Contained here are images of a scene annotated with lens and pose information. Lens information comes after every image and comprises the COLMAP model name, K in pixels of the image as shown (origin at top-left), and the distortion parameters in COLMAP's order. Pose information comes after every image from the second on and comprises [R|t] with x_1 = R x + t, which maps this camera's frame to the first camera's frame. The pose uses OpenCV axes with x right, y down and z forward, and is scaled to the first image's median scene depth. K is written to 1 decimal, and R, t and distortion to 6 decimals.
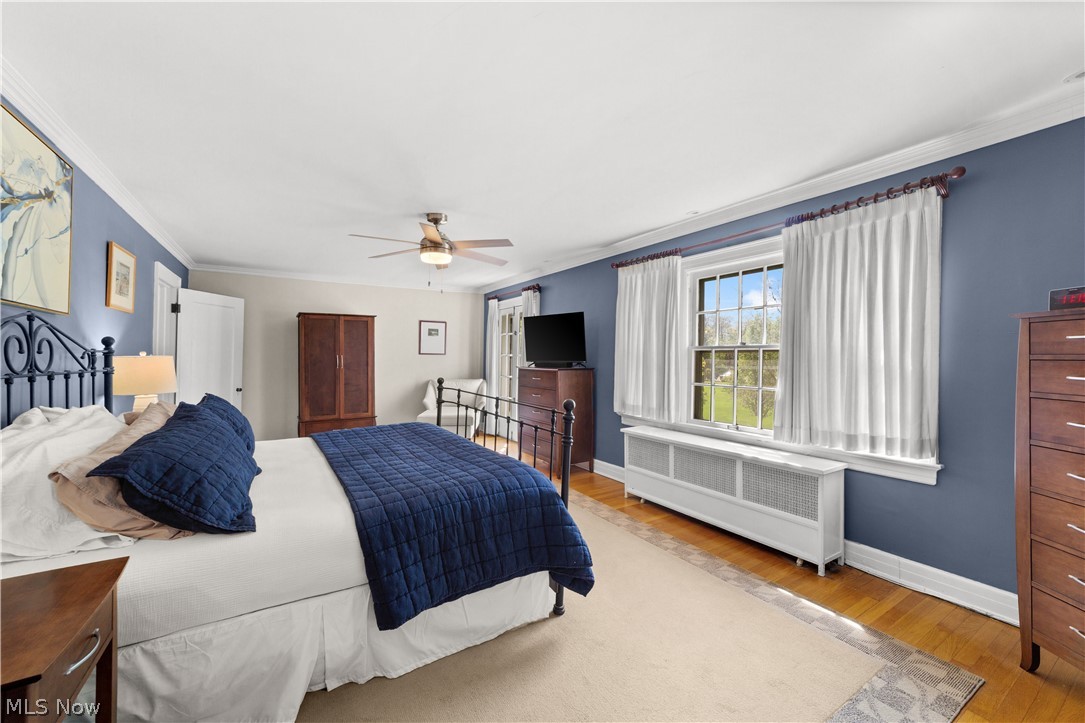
lens RADIAL K [[422.1, 0, 541.1], [0, 422.1, 355.1], [0, 0, 1]] dist [-0.004672, 0.000742]
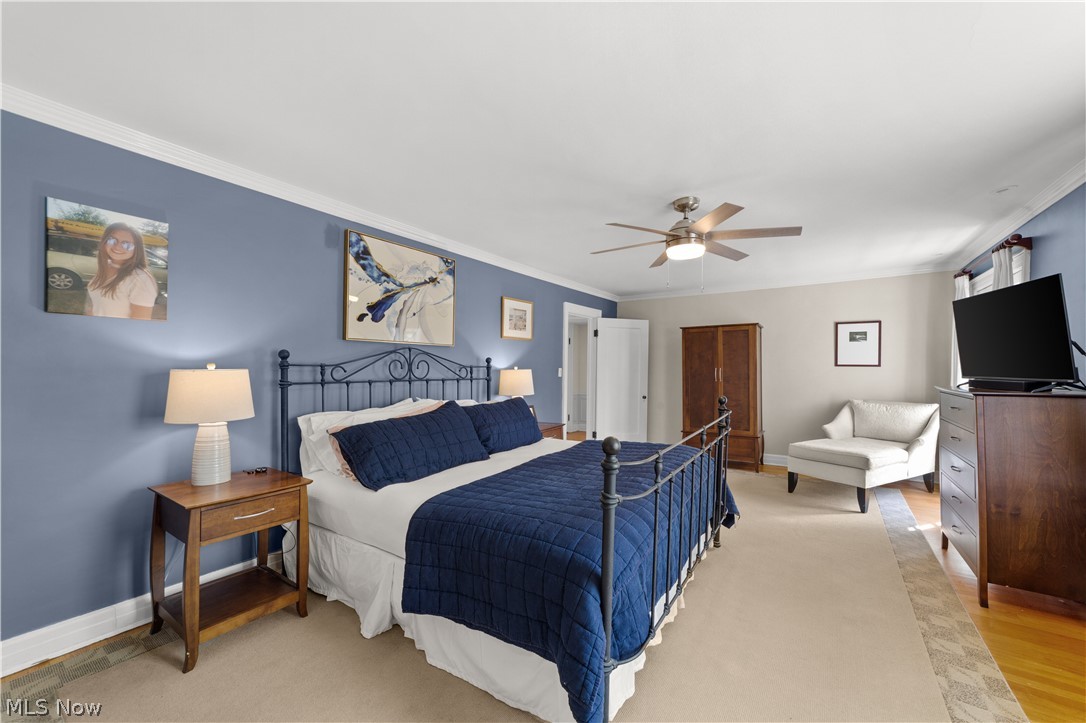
lens RADIAL K [[422.5, 0, 548.0], [0, 422.5, 359.6], [0, 0, 1]] dist [-0.004672, 0.000742]
pose [[0.418263, -0.020098, -0.908104, 0.374018], [0.005096, 0.999791, -0.019780, -0.002048], [0.908312, 0.003645, 0.418278, 0.385344]]
